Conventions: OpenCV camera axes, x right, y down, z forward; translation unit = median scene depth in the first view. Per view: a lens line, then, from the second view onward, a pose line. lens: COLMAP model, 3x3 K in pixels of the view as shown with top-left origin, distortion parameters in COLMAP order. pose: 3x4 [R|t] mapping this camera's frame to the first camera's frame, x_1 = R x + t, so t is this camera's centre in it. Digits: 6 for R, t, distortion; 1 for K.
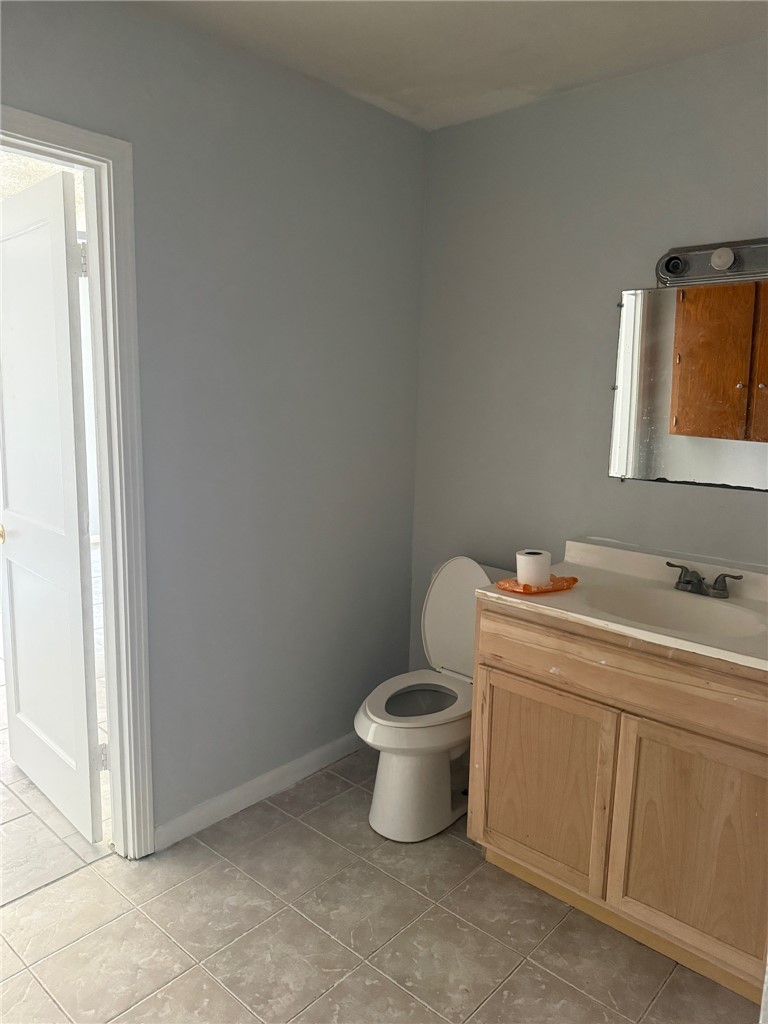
lens RADIAL K [[729.3, 0, 382.8], [0, 729.3, 513.5], [0, 0, 1]] dist [-0.013873, -0.017393]
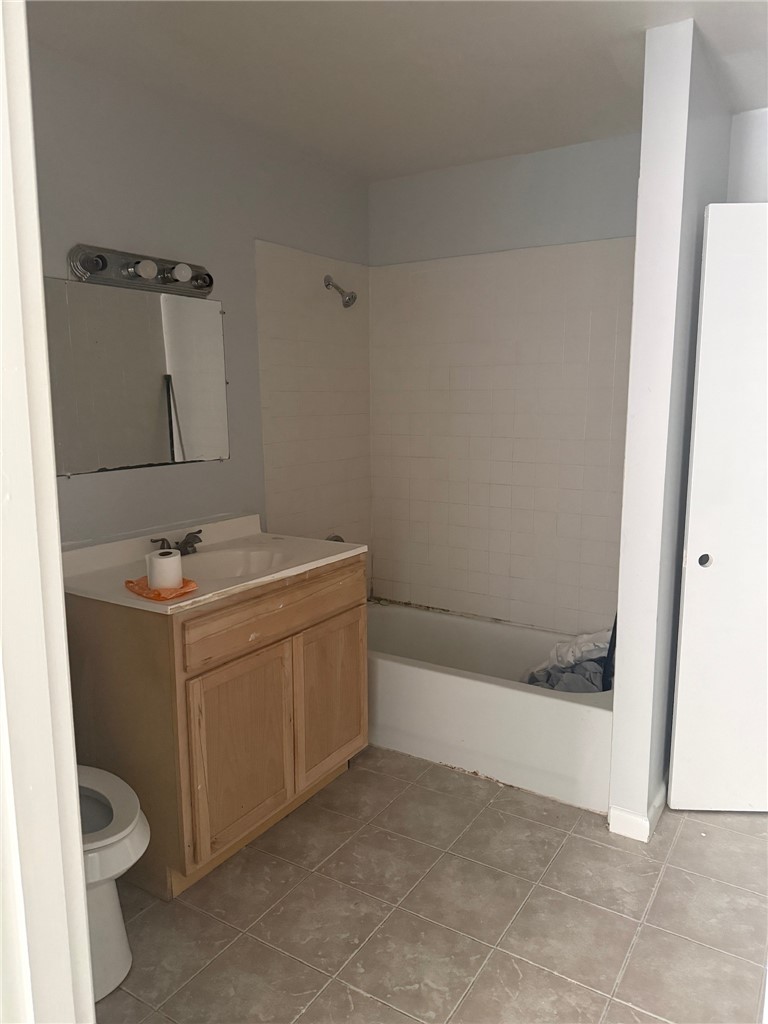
lens RADIAL K [[729.3, 0, 382.5], [0, 729.3, 507.4], [0, 0, 1]] dist [-0.013873, -0.017393]
pose [[-0.174289, -0.174253, 0.969154, -0.835805], [0.169722, 0.964172, 0.203880, -0.166598], [-0.969958, 0.200021, -0.138470, 0.917030]]
